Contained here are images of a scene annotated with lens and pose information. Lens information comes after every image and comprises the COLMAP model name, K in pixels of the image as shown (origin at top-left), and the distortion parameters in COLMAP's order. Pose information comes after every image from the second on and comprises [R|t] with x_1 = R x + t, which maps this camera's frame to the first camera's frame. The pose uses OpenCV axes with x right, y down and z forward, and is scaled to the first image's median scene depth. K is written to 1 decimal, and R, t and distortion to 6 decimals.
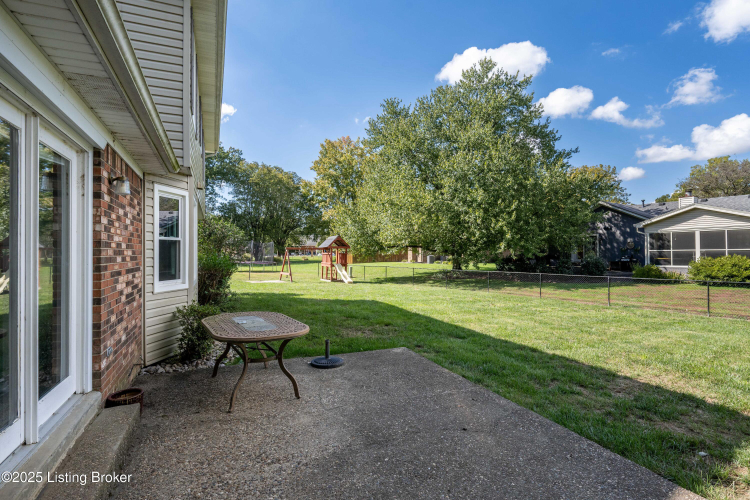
lens RADIAL K [[388.3, 0, 374.2], [0, 388.3, 251.8], [0, 0, 1]] dist [-0.007212, -0.000625]
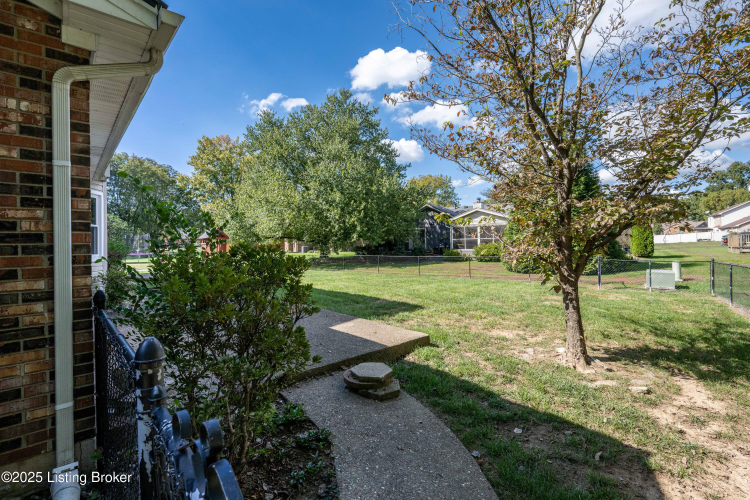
lens RADIAL K [[352.4, 0, 373.3], [0, 352.4, 237.5], [0, 0, 1]] dist [0.001936, 0.000479]
pose [[0.947488, -0.002576, 0.319781, 0.008501], [0.008581, 0.999812, -0.017370, 0.008456], [-0.319676, 0.019202, 0.947332, -0.115554]]
